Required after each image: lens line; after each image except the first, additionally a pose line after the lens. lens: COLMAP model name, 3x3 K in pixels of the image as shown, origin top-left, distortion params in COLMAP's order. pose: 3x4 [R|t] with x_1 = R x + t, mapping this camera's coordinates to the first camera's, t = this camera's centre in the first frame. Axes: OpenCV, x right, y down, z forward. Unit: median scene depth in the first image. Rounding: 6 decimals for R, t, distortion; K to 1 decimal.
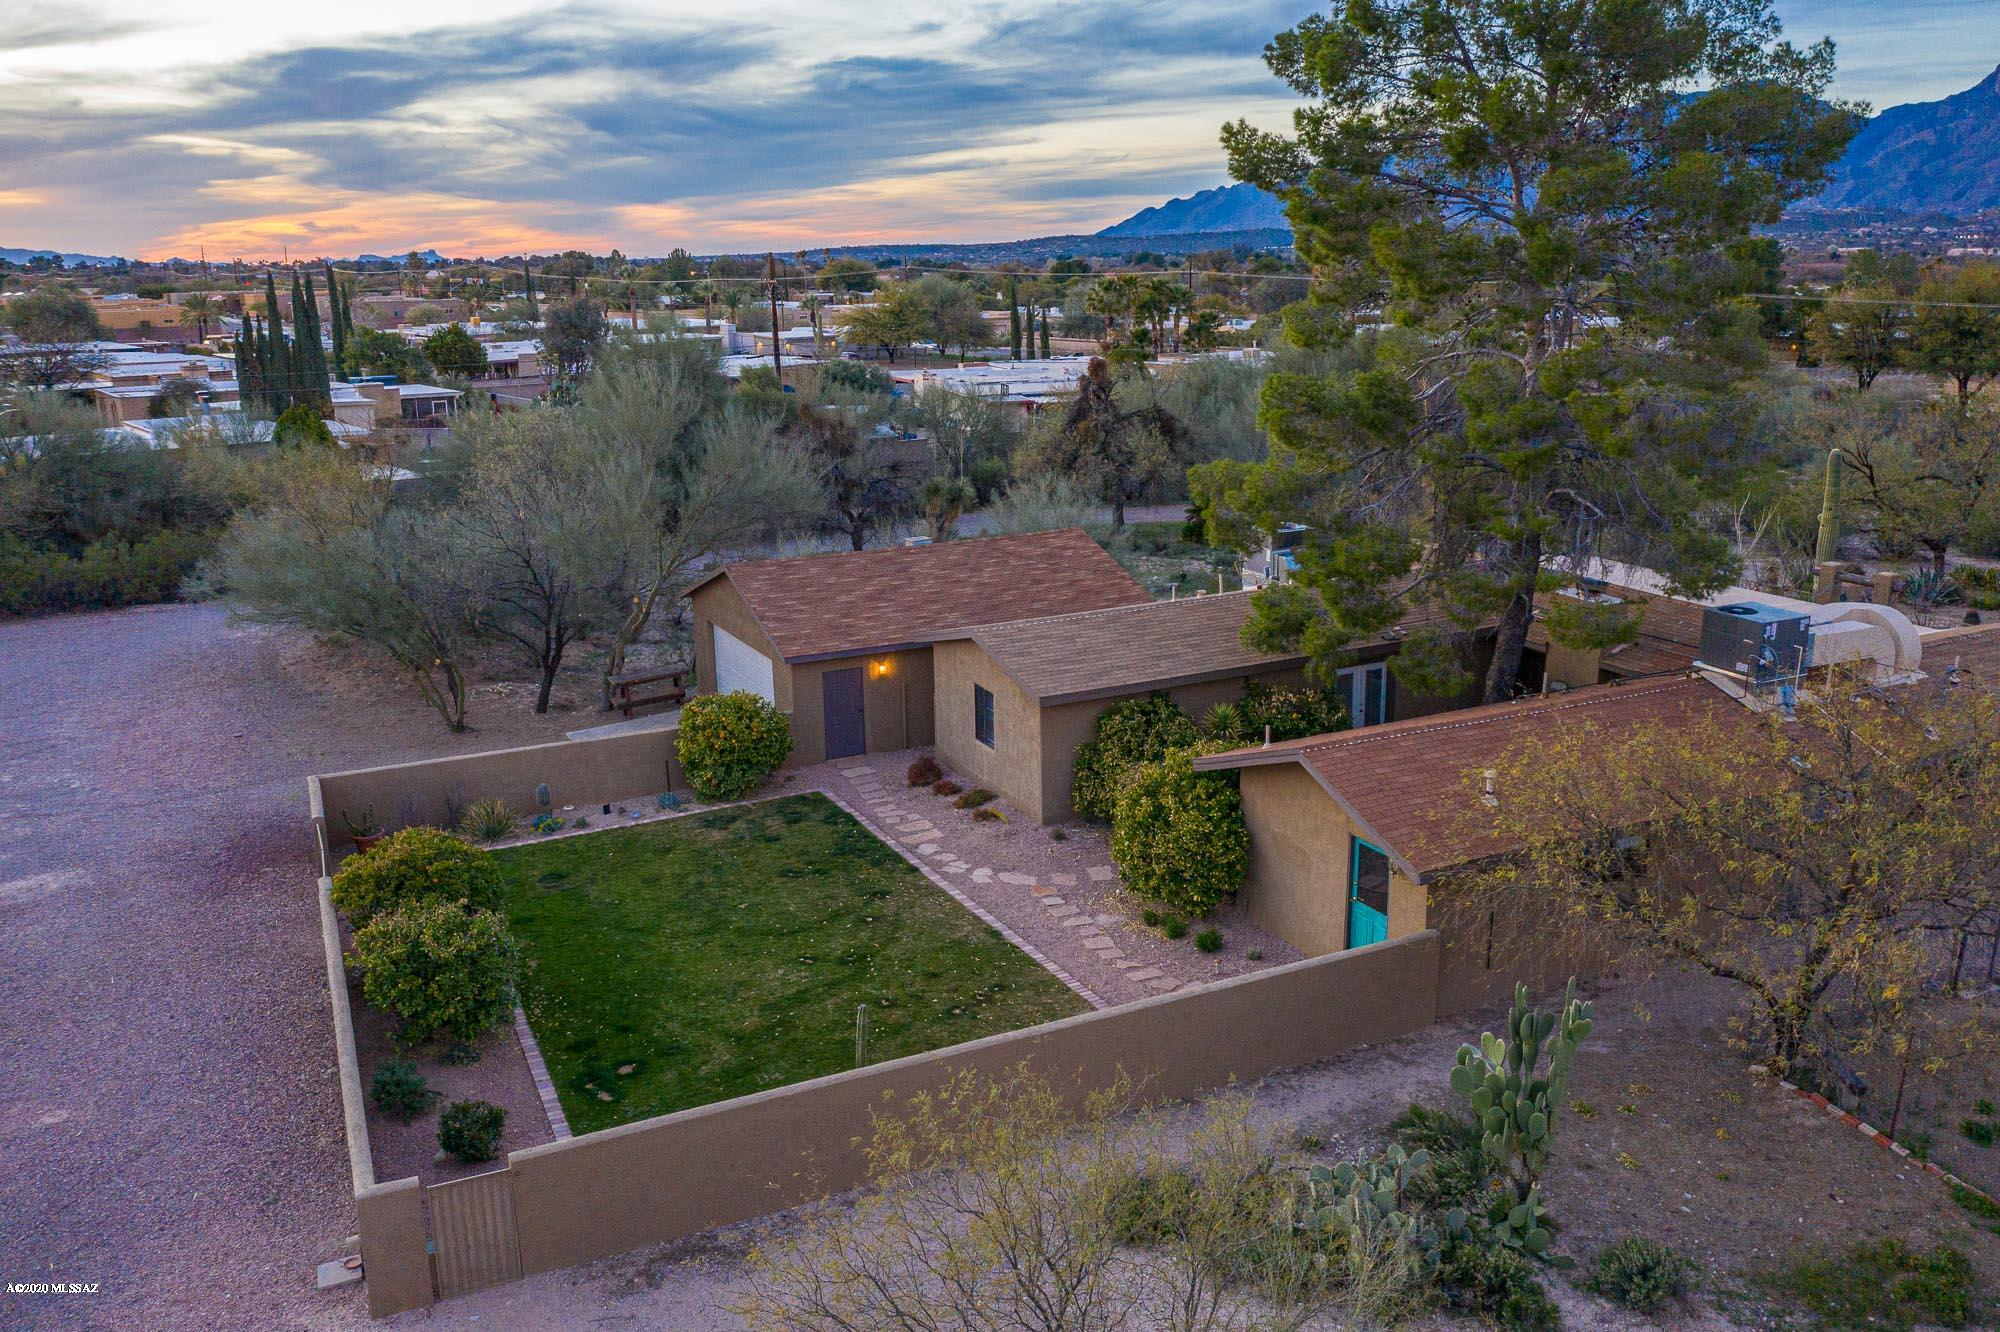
lens RADIAL K [[1583.5, 0, 1001.2], [0, 1583.5, 674.3], [0, 0, 1]] dist [-0.011811, 0.001882]
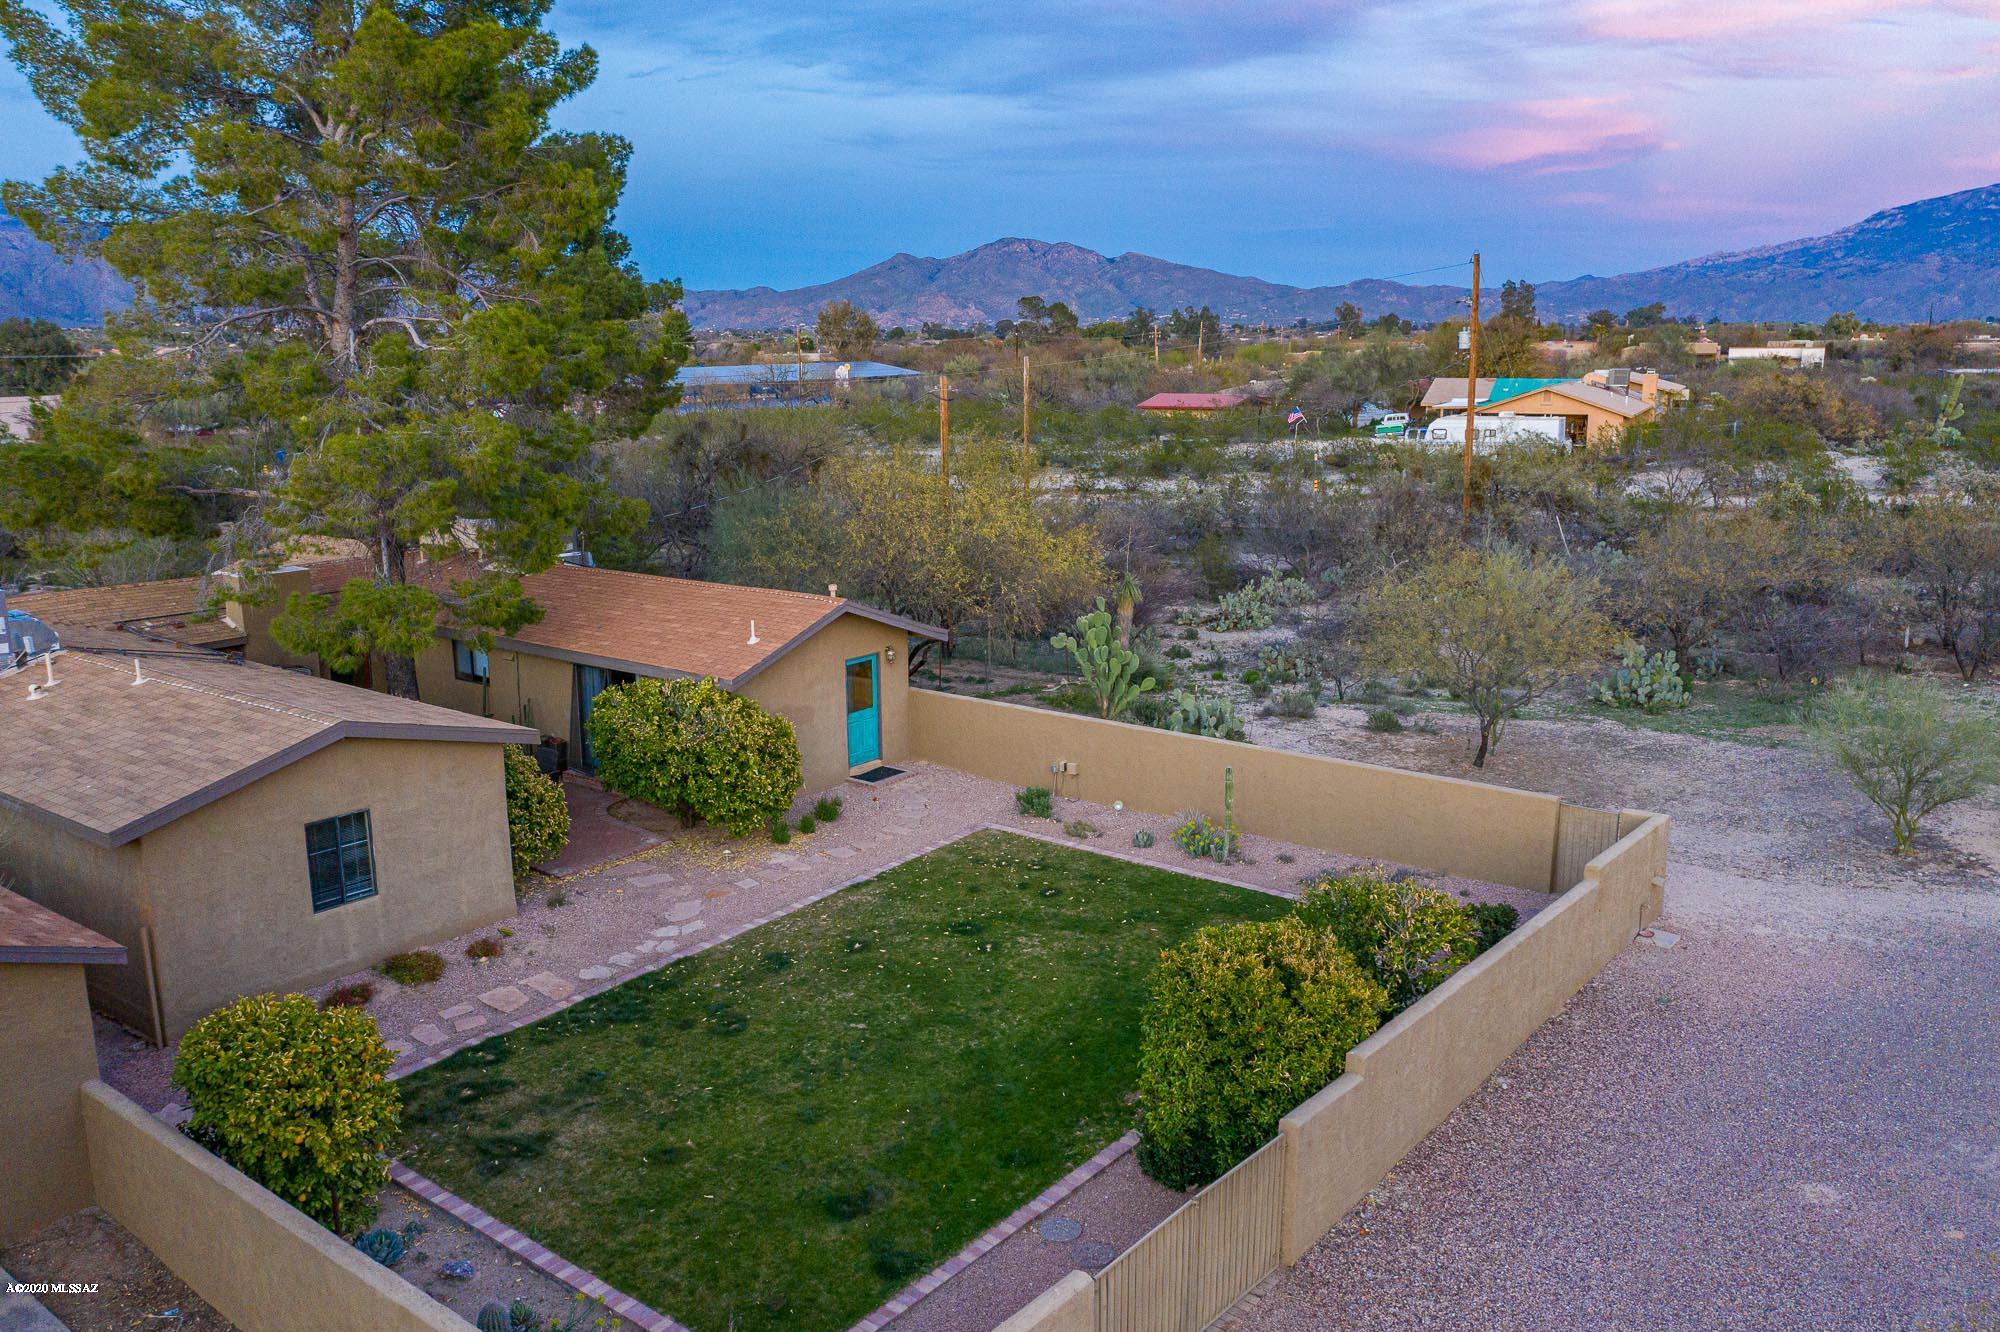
lens RADIAL K [[1583.5, 0, 998.7], [0, 1583.5, 671.9], [0, 0, 1]] dist [-0.011811, 0.001882]
pose [[-0.428919, -0.172059, 0.886806, -0.734279], [0.247838, 0.921610, 0.298683, -0.182209], [-0.868680, 0.347895, -0.352653, 1.056790]]
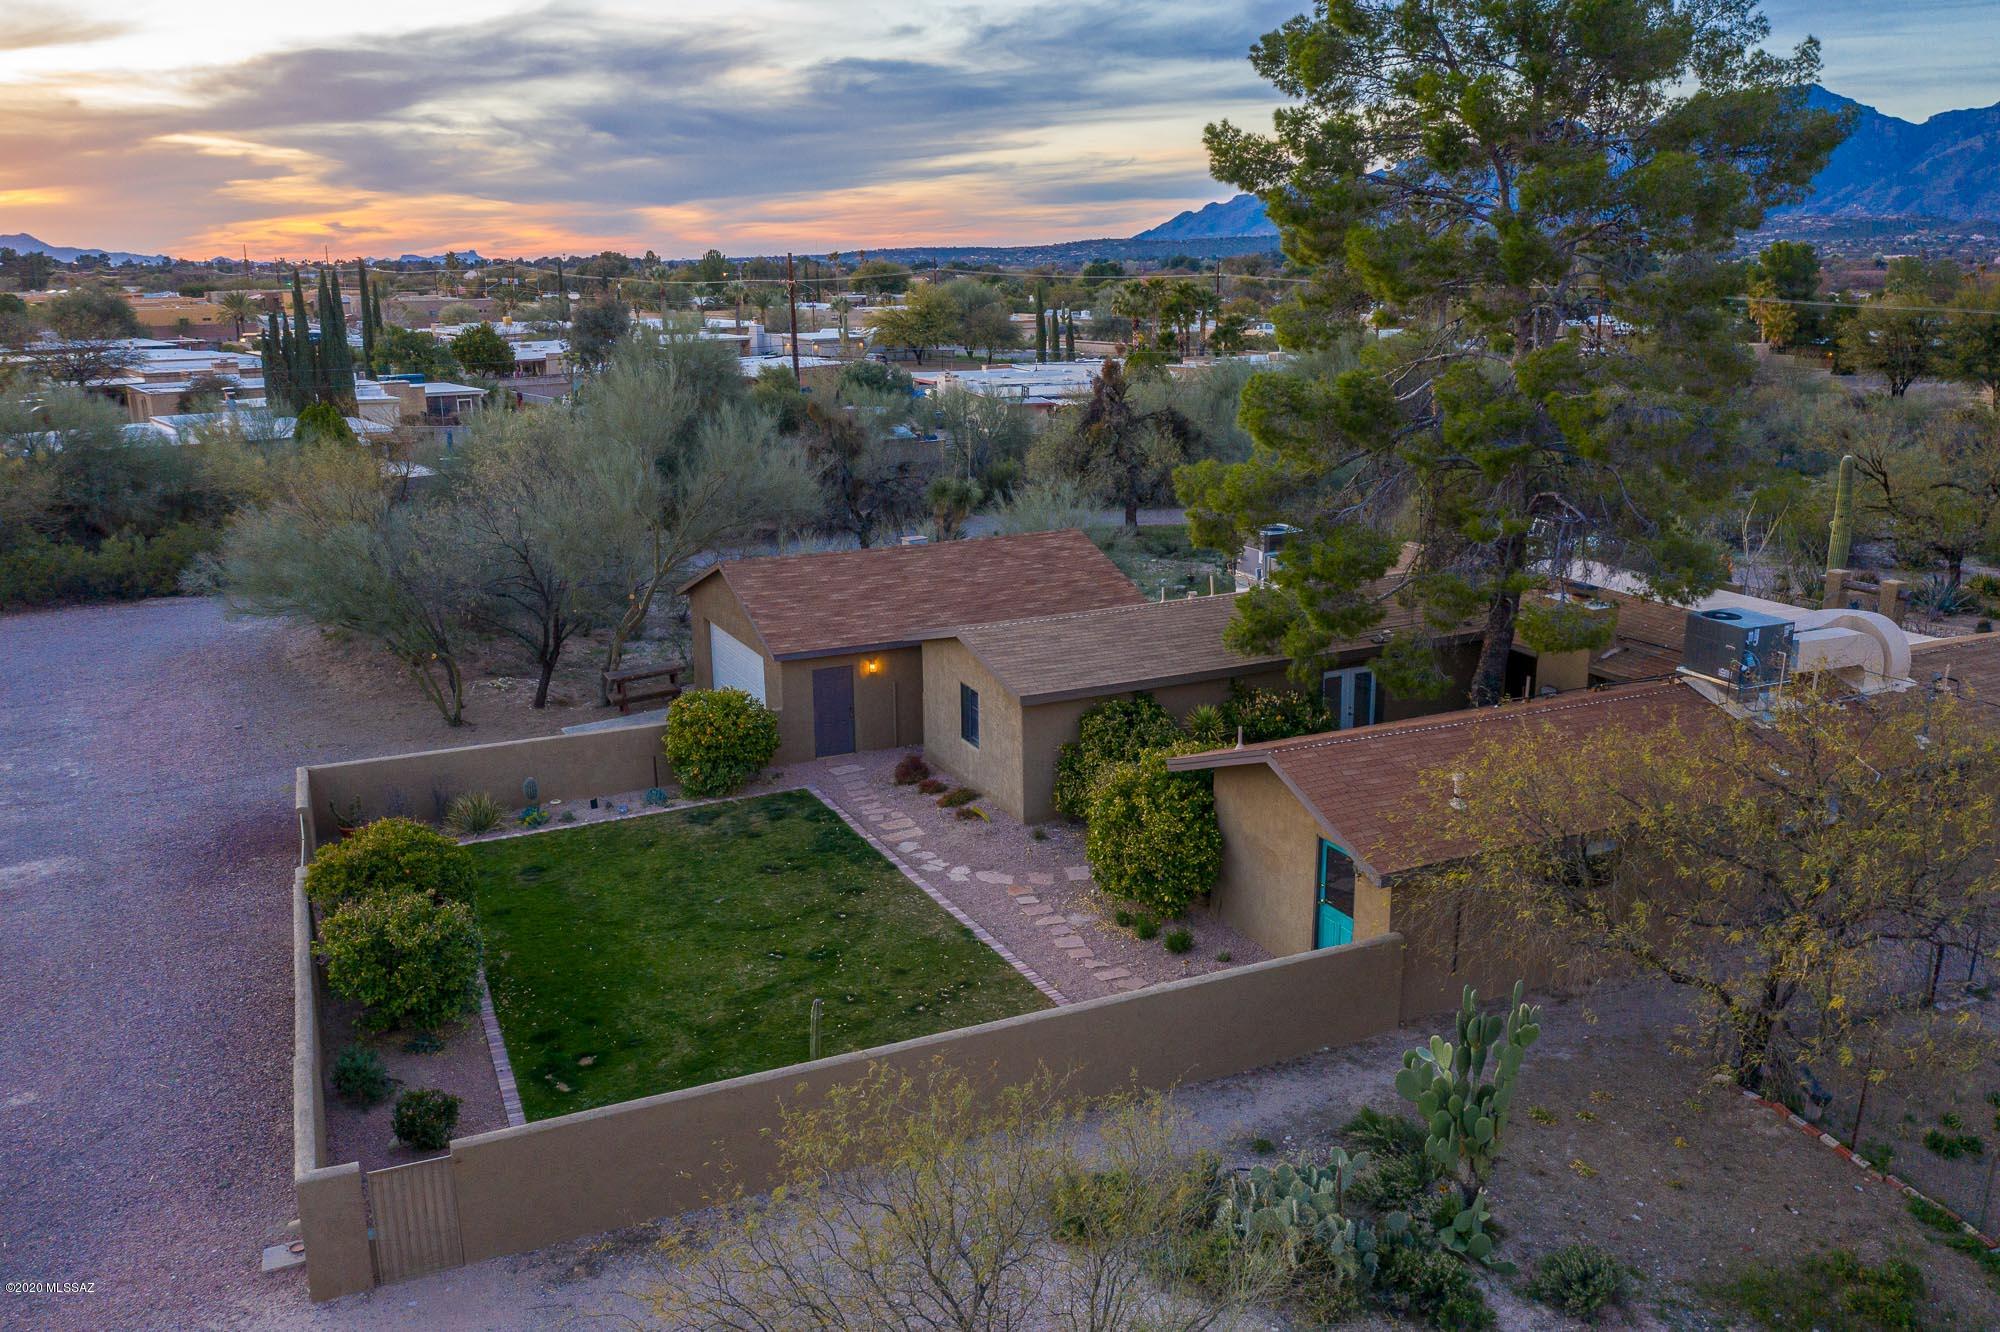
lens RADIAL K [[1583.5, 0, 999.2], [0, 1583.5, 668.2], [0, 0, 1]] dist [-0.011811, 0.001882]
pose [[0.999707, 0.009866, -0.022113, 0.032664], [-0.009990, 0.999935, -0.005486, 0.002173], [0.022057, 0.005705, 0.999740, -0.000810]]
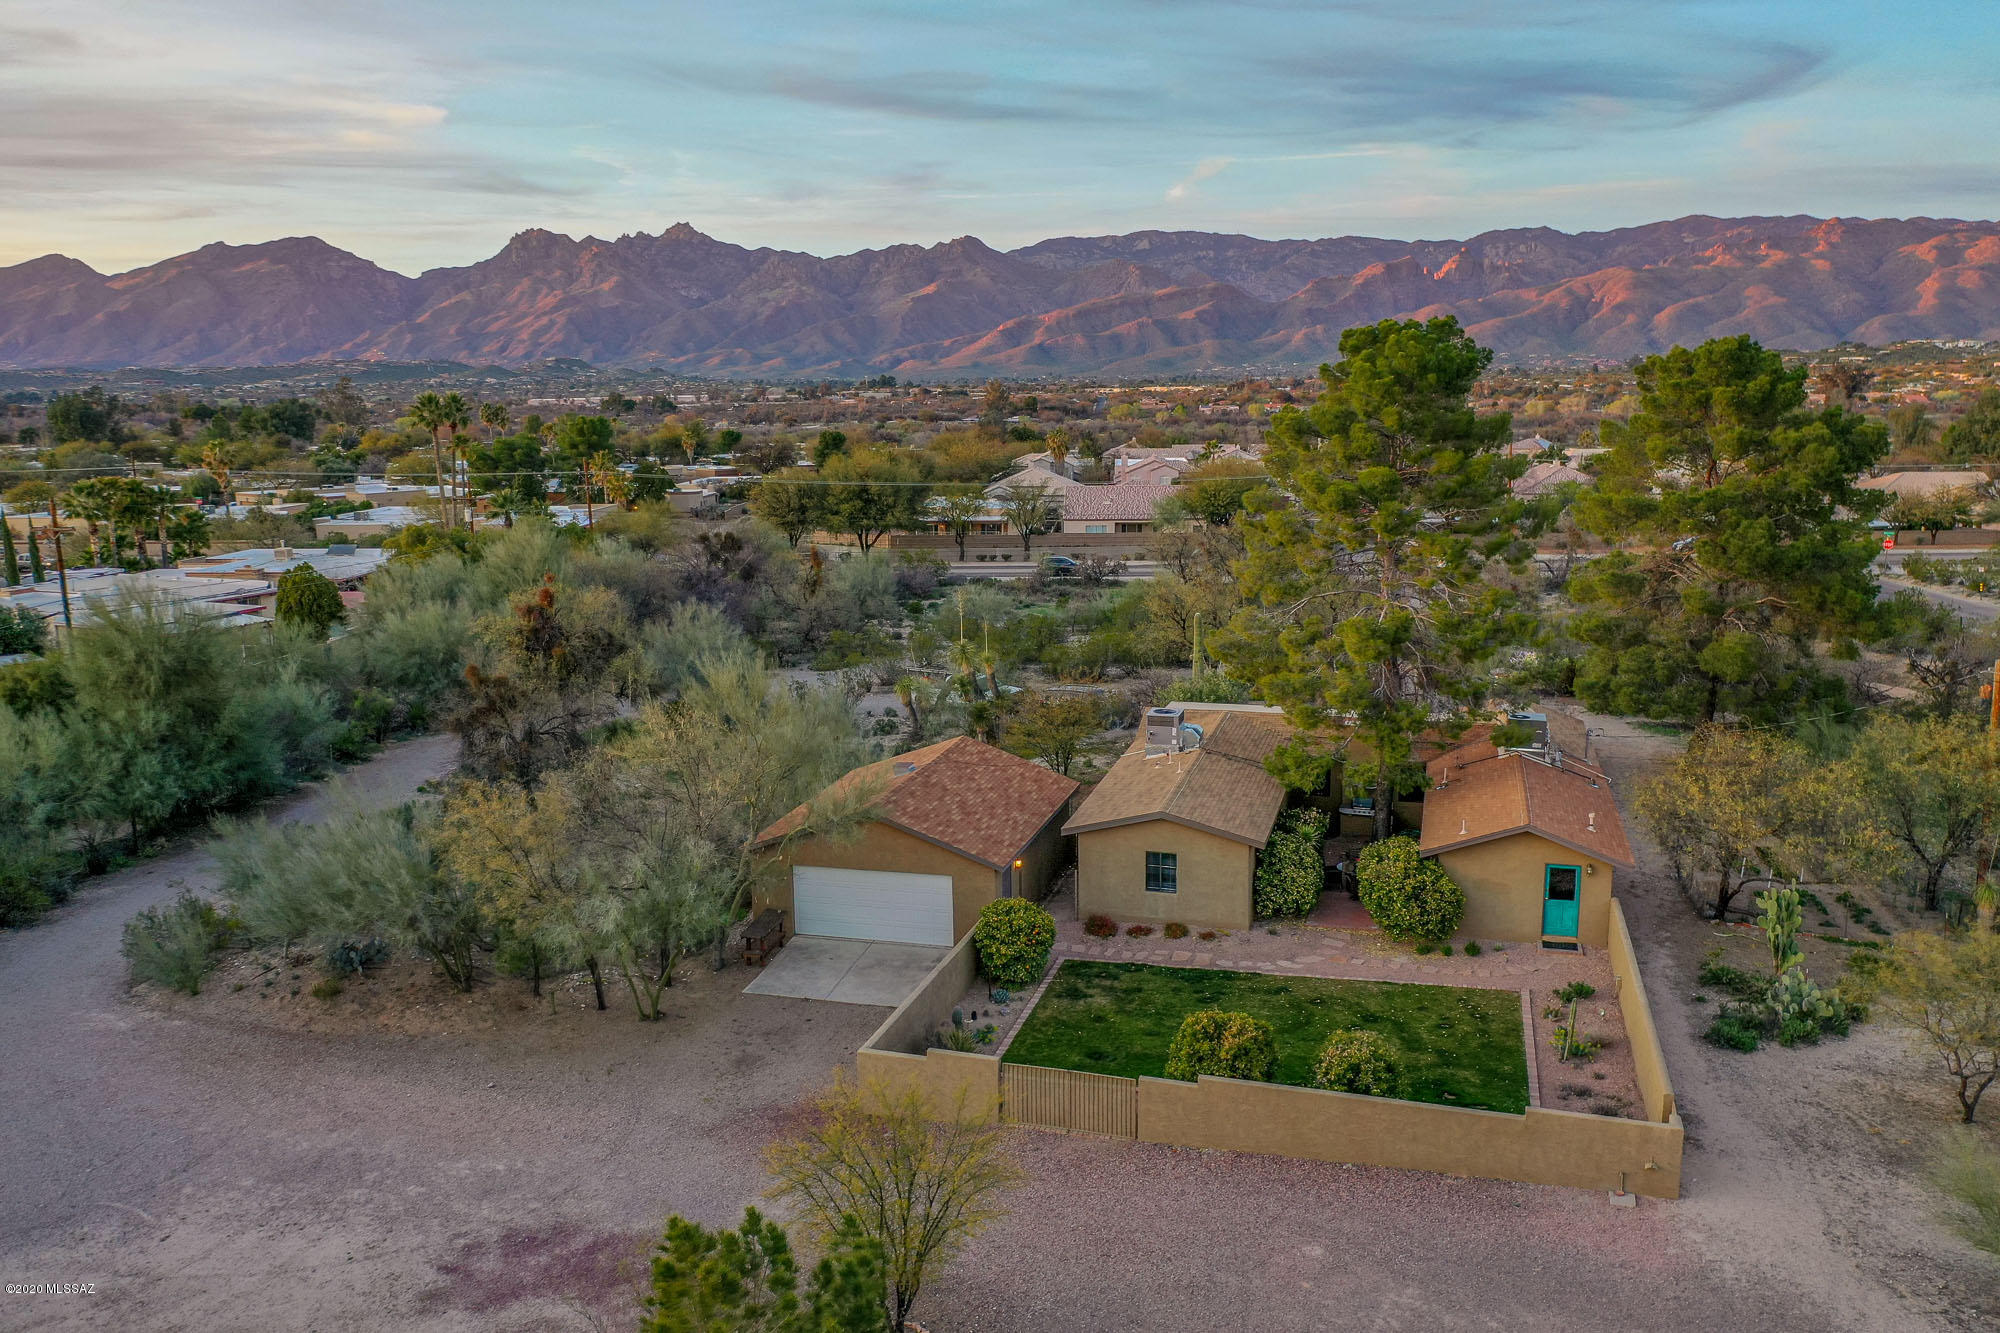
lens RADIAL K [[1583.5, 0, 1001.7], [0, 1583.5, 671.4], [0, 0, 1]] dist [-0.011811, 0.001882]
pose [[0.673583, -0.125518, 0.728375, -1.209872], [0.190697, 0.981623, -0.007193, -0.180670], [-0.714087, 0.143744, 0.685141, 0.121704]]
